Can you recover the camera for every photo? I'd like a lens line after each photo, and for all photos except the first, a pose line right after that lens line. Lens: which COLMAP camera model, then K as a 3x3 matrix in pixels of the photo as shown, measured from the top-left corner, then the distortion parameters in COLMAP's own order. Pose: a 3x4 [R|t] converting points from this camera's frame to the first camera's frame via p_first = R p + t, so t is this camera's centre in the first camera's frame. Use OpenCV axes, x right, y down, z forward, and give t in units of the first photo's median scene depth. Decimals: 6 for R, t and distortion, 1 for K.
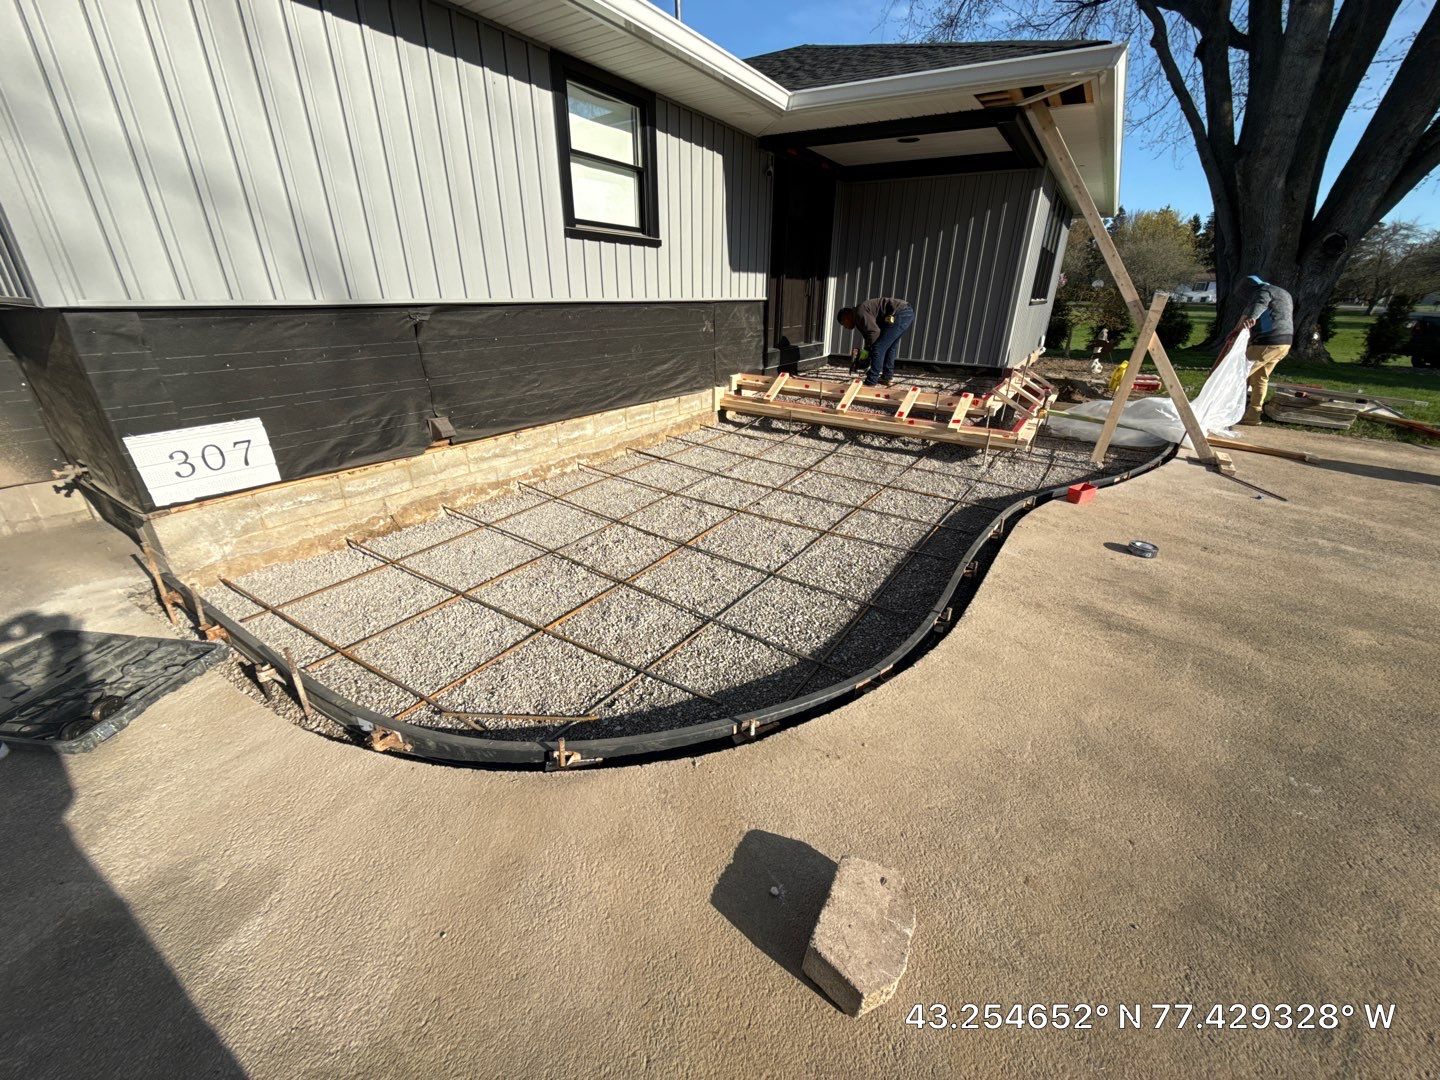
lens RADIAL K [[559.8, 0, 720.0], [0, 559.8, 540.0], [0, 0, 1]] dist [-0.007129, 0.000184]
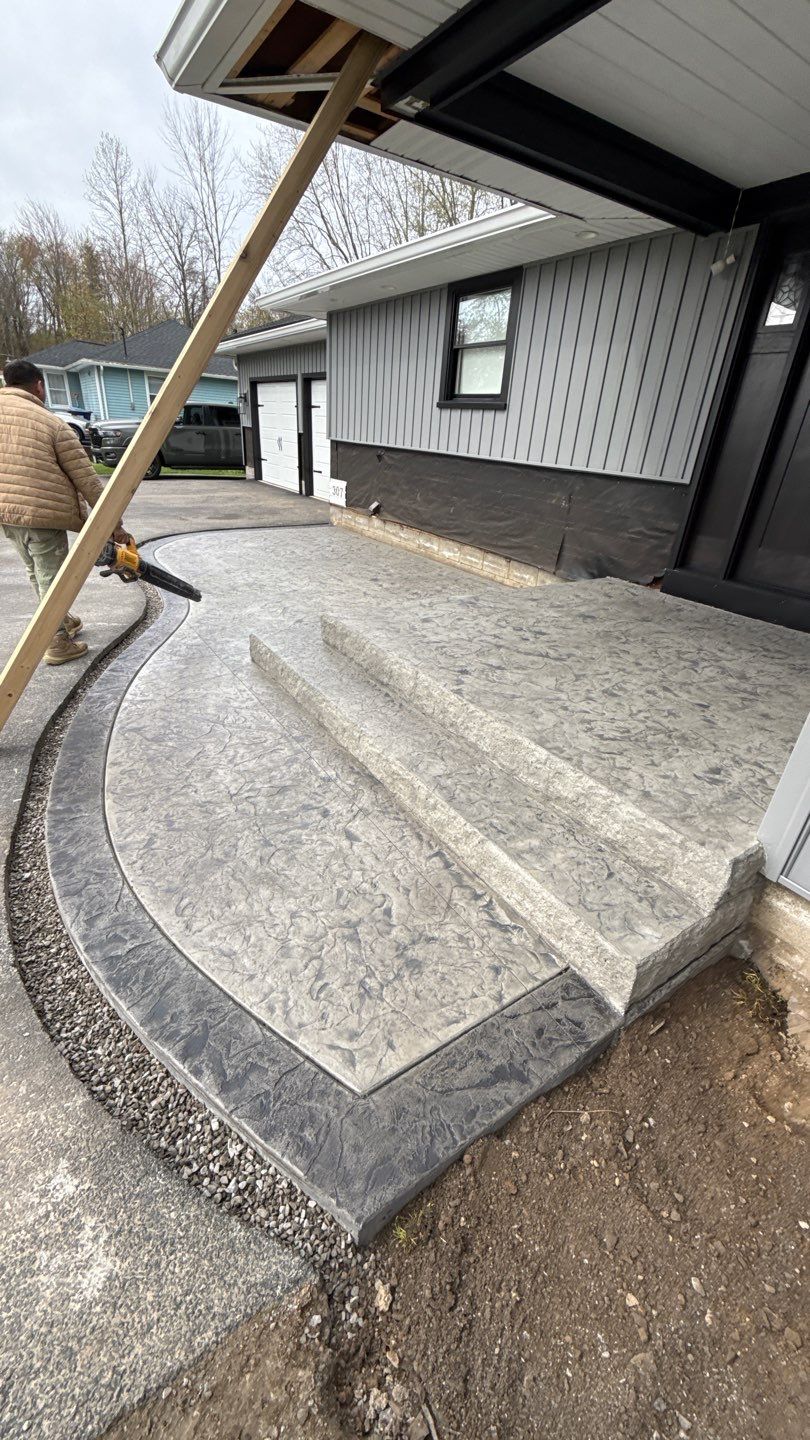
lens RADIAL K [[553.5, 0, 405.0], [0, 553.5, 720.0], [0, 0, 1]] dist [-0.010914, 0.000019]
pose [[-0.397323, 0.393801, -0.828888, 1.268275], [-0.436890, 0.713141, 0.548231, -0.694412], [0.807008, 0.579958, -0.111299, 1.520958]]
